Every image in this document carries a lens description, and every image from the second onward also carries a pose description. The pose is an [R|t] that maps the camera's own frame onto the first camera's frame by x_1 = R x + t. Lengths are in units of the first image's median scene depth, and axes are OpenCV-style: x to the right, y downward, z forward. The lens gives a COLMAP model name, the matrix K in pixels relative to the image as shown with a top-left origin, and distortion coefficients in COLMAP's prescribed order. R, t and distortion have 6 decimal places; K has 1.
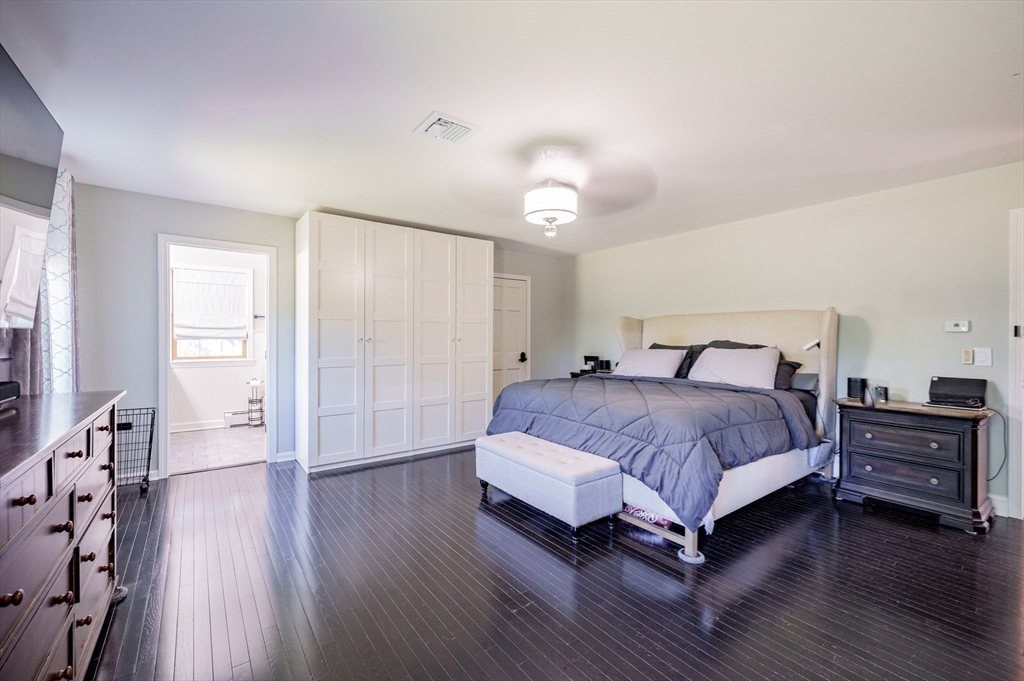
lens RADIAL K [[419.0, 0, 521.4], [0, 419.0, 339.6], [0, 0, 1]] dist [0.003970, -0.000143]
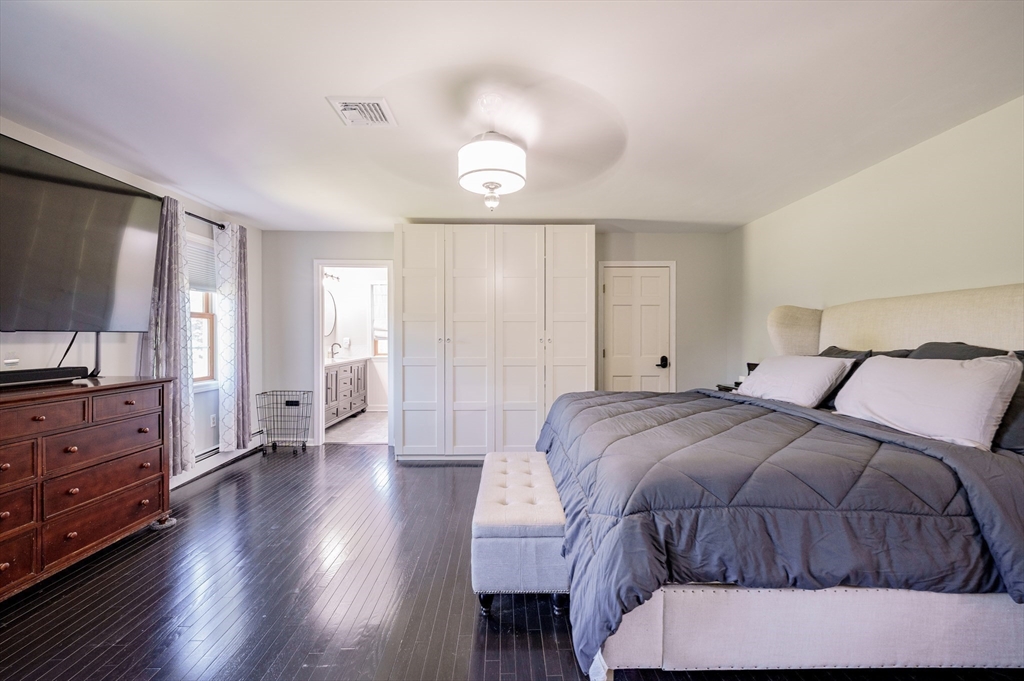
lens RADIAL K [[419.0, 0, 514.5], [0, 419.0, 341.1], [0, 0, 1]] dist [0.003970, -0.000143]
pose [[0.815307, 0.002366, -0.579024, 0.364179], [-0.001008, 0.999996, 0.002667, -0.000477], [0.579028, -0.001591, 0.815306, 0.259454]]
